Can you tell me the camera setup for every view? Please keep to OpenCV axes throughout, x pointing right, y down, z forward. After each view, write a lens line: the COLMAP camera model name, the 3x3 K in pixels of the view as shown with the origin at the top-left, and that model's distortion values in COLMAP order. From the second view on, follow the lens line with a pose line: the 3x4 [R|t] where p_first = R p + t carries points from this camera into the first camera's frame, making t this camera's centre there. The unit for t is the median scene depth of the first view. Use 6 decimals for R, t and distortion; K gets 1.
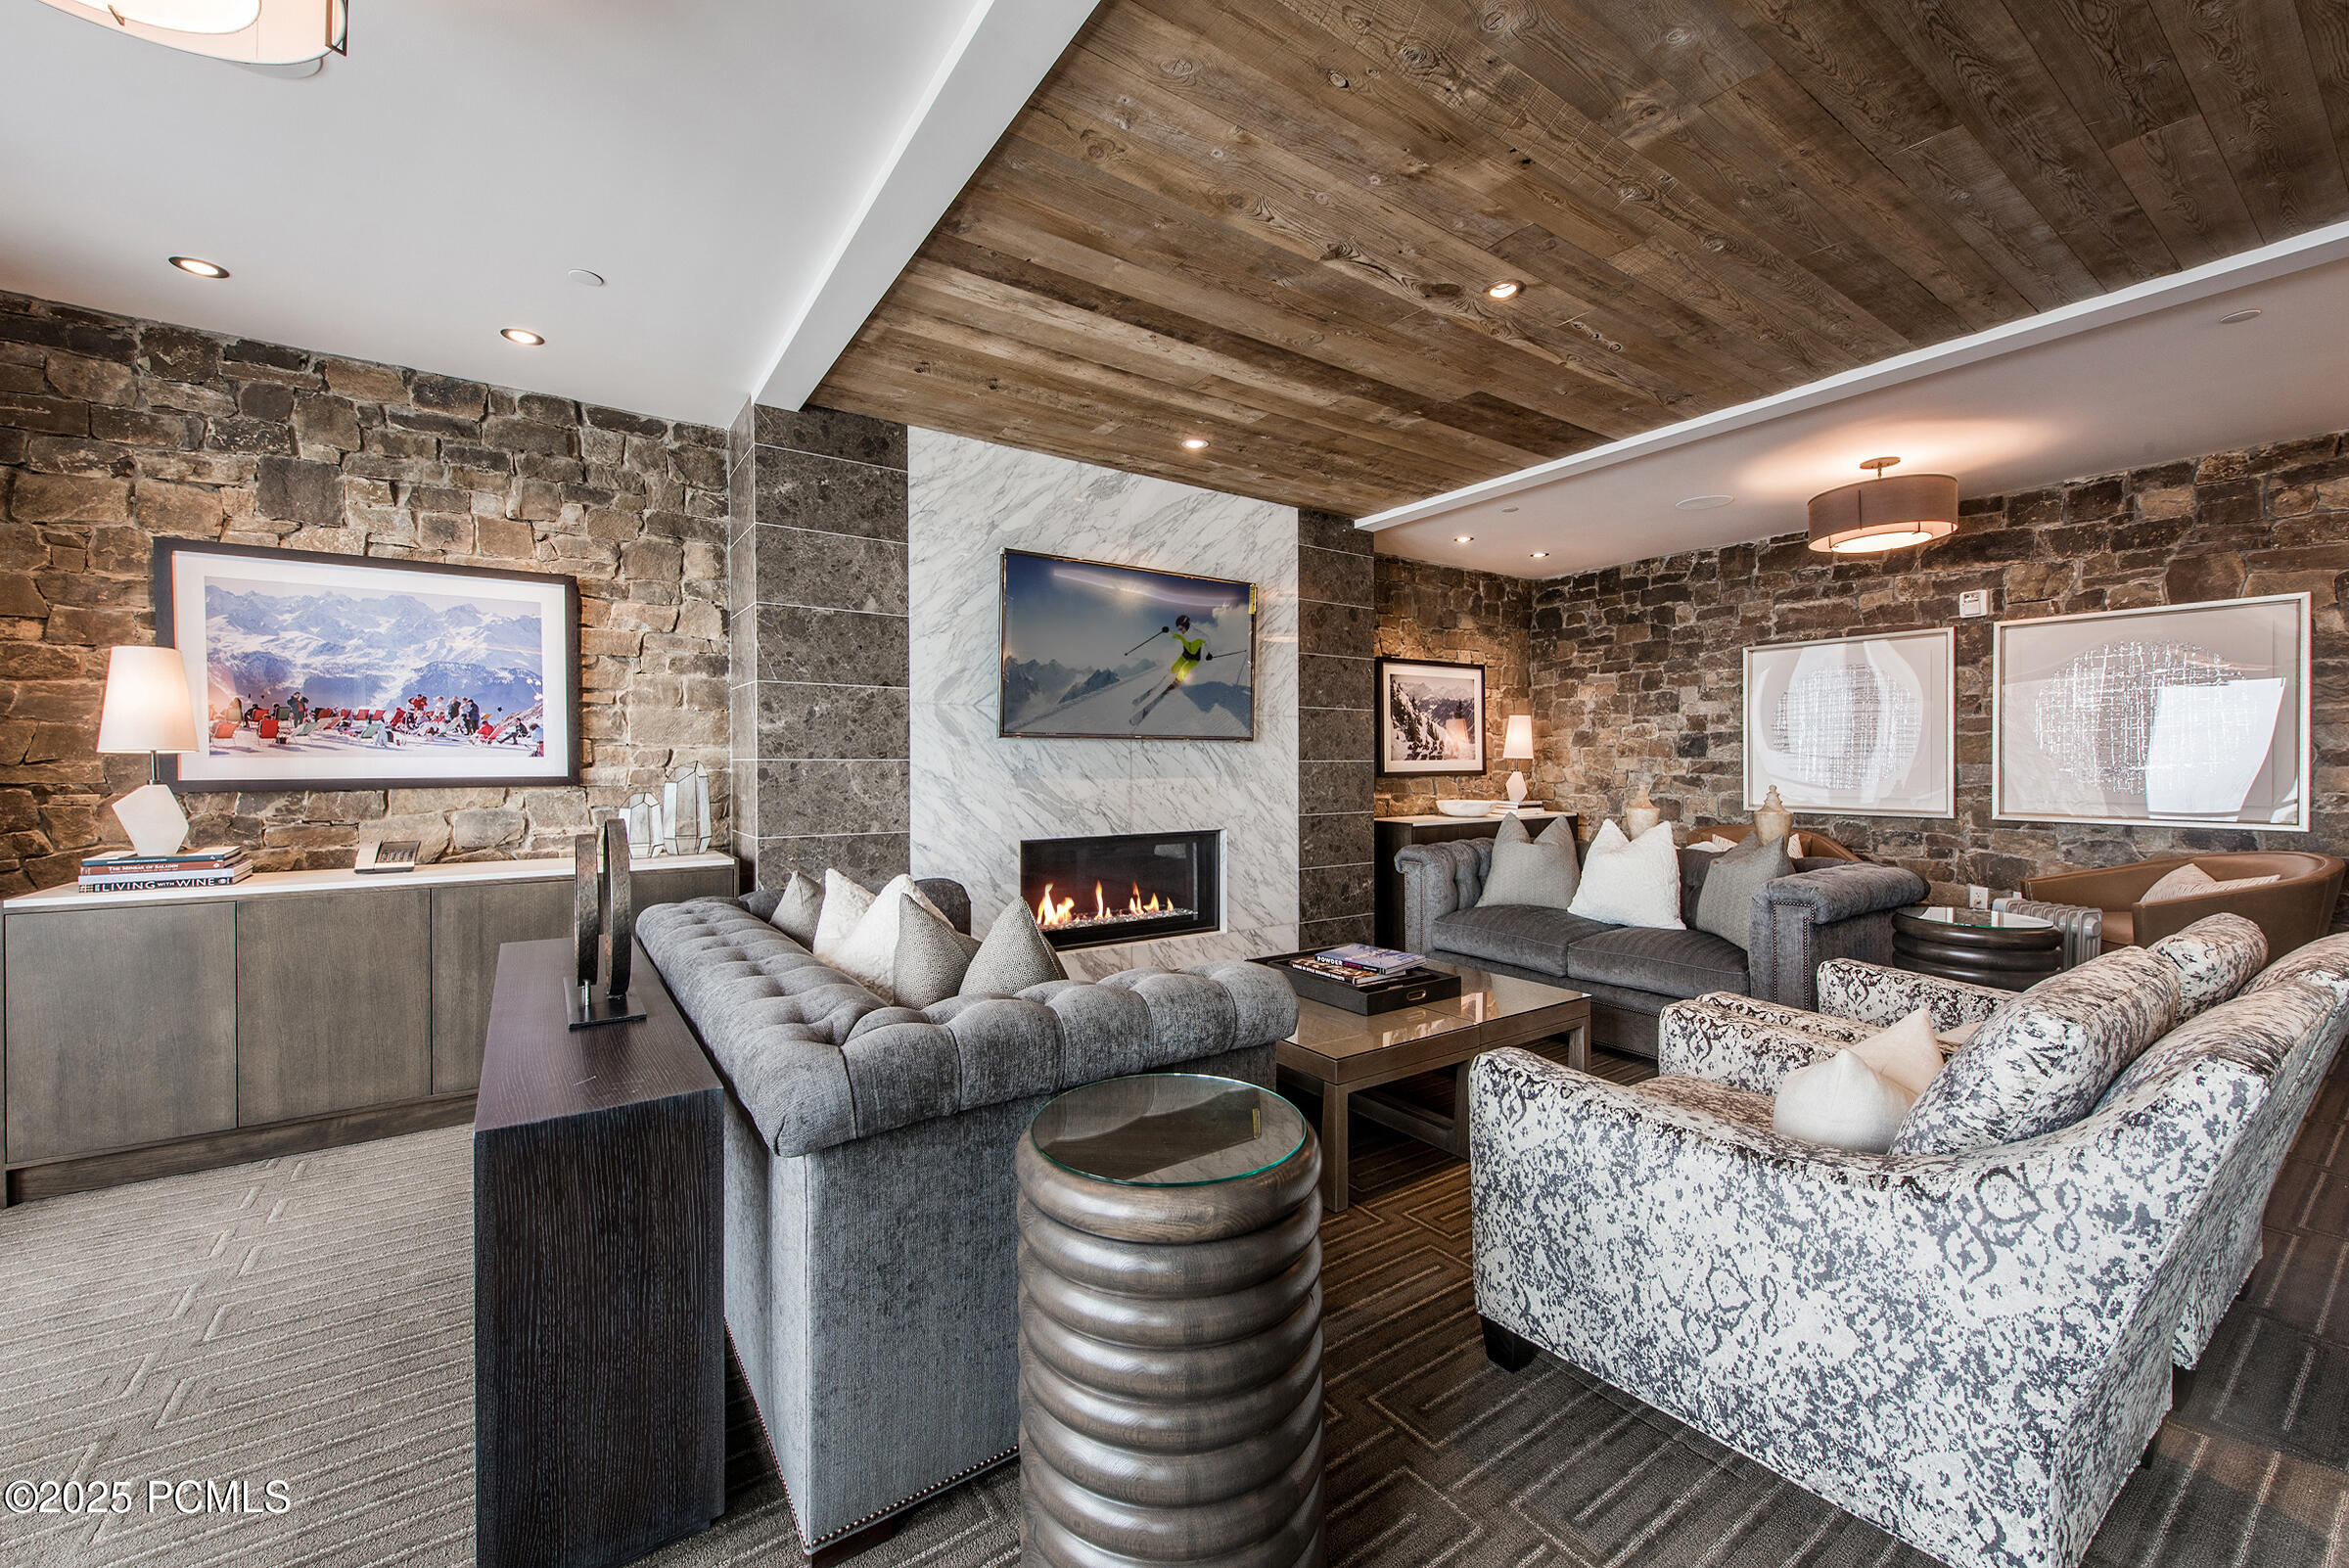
lens RADIAL K [[914.2, 0, 1174.5], [0, 914.2, 784.0], [0, 0, 1]] dist [0.001094, 0.000024]
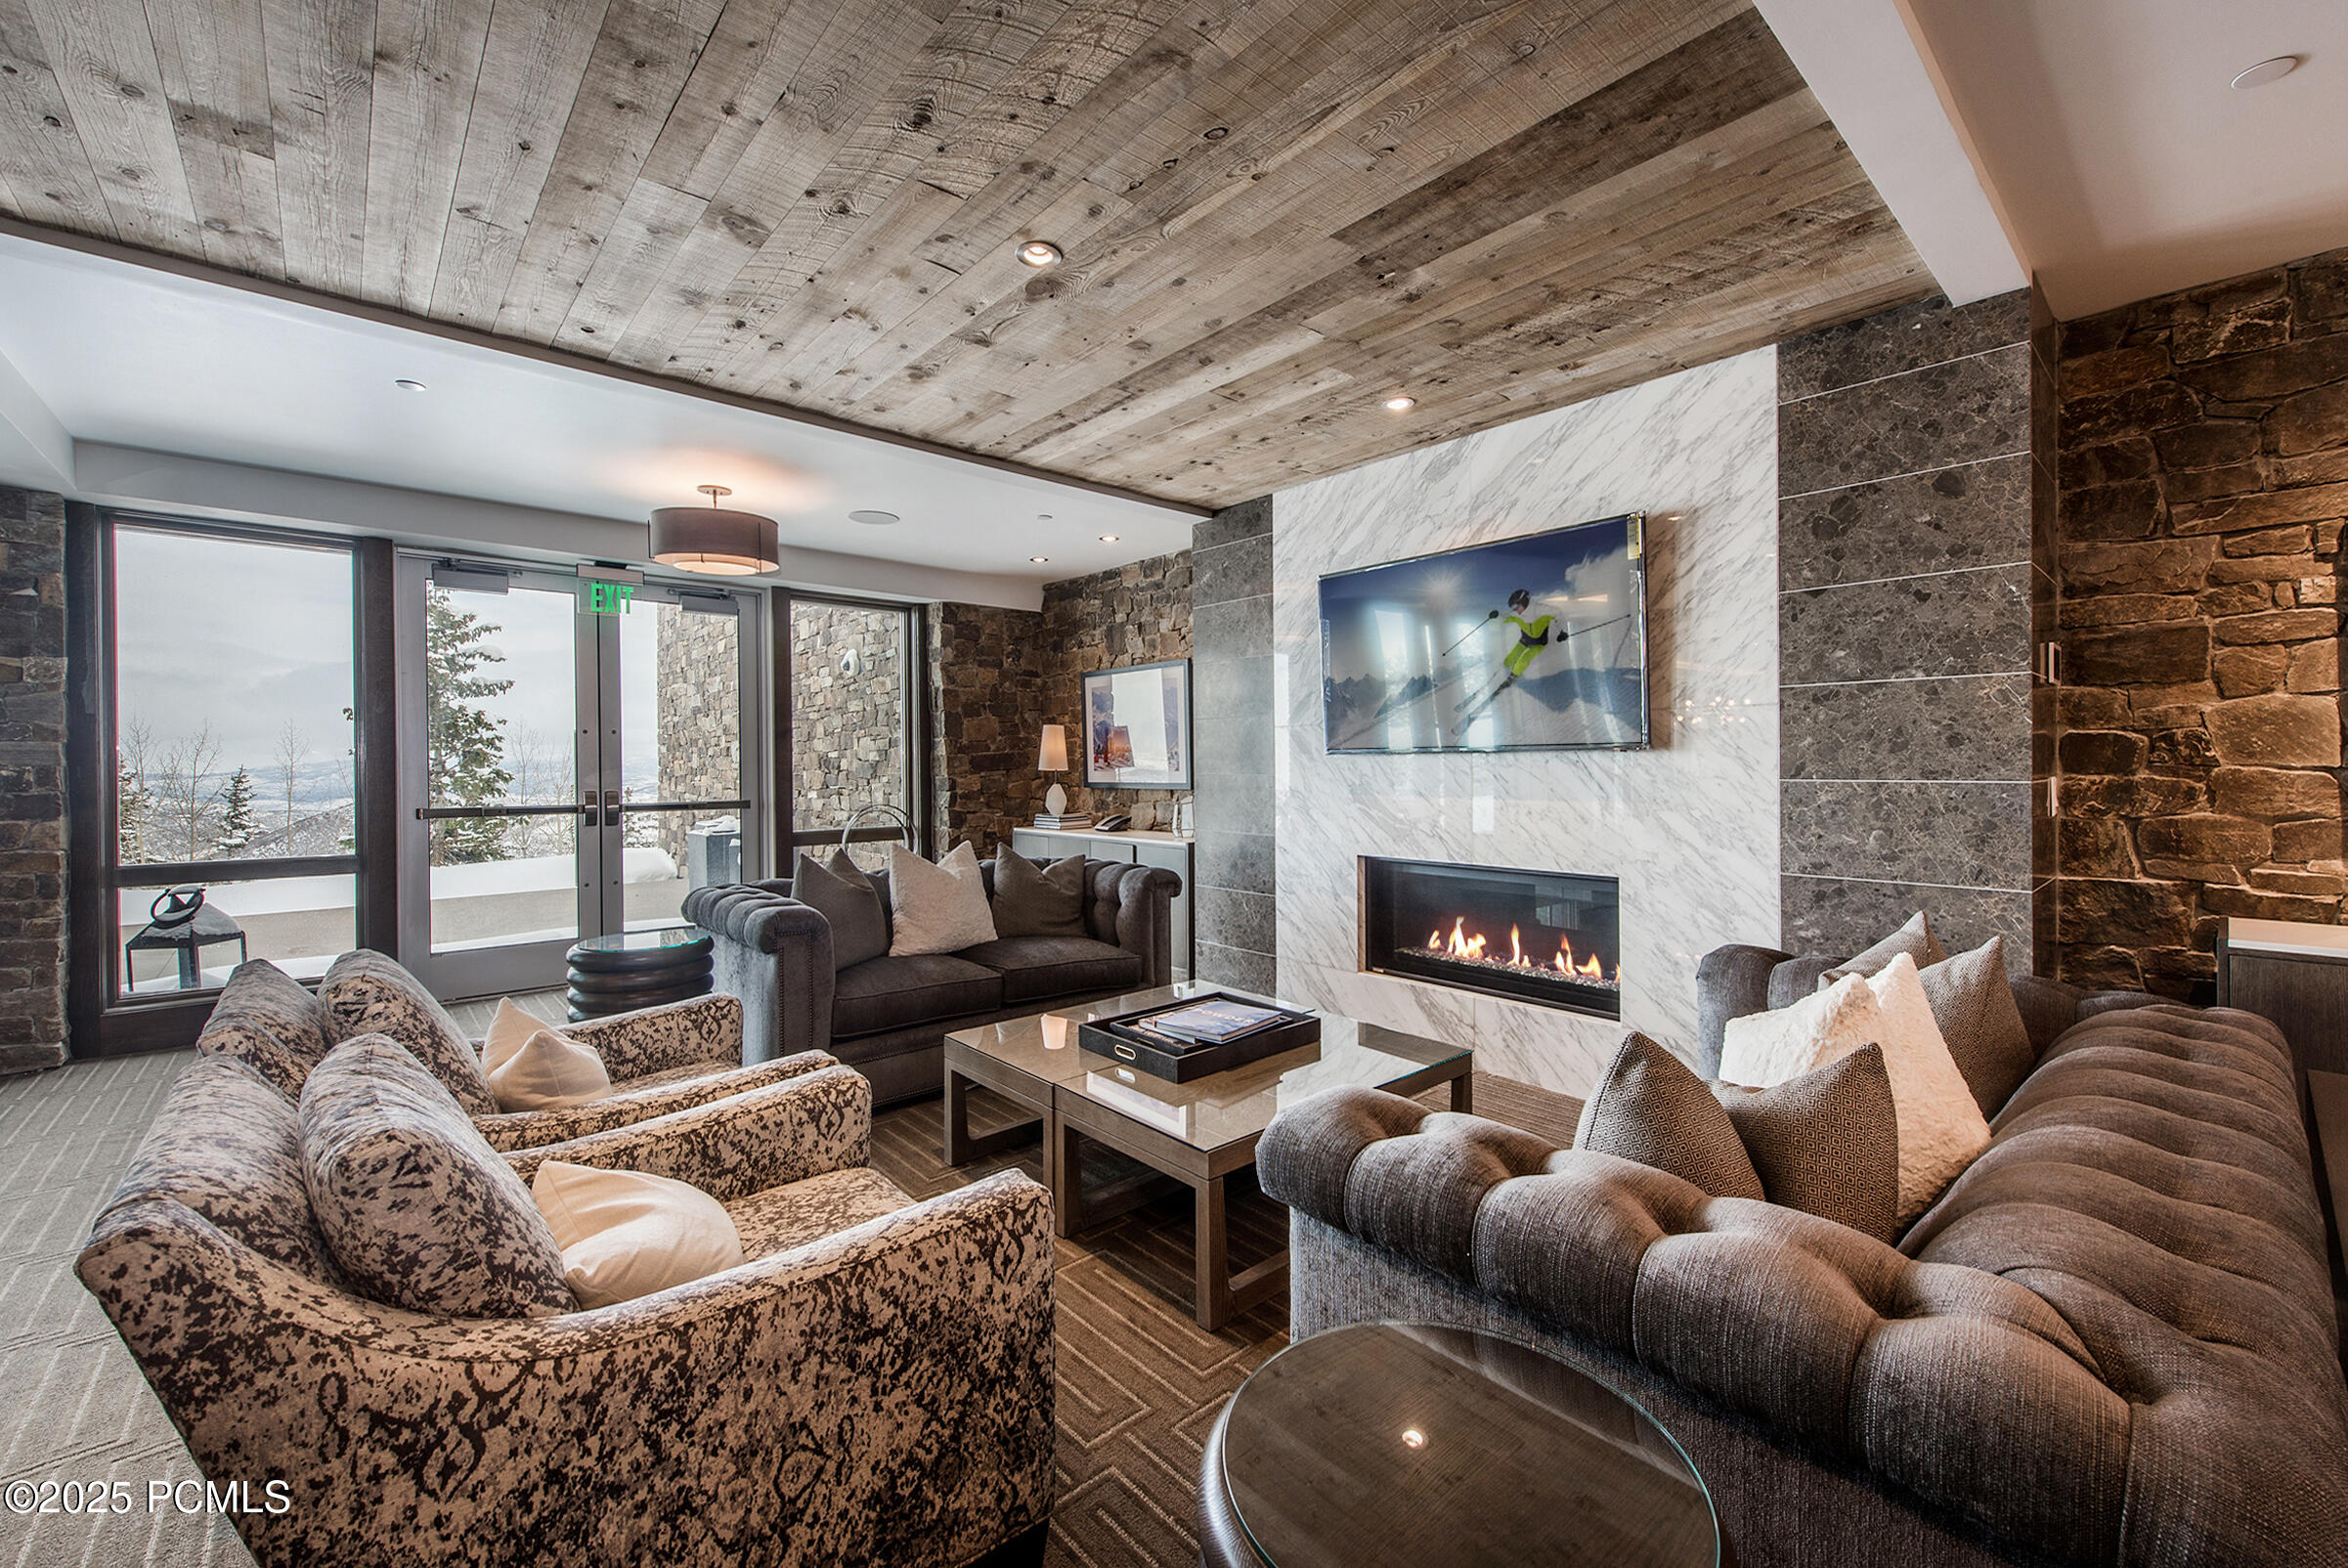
lens RADIAL K [[950.7, 0, 1174.0], [0, 950.7, 784.0], [0, 0, 1]] dist [-0.000589, -0.000055]
pose [[0.108359, 0.022247, -0.993863, 0.778062], [-0.016808, 0.999648, 0.020544, -0.032027], [0.993970, 0.014479, 0.108694, 0.622380]]
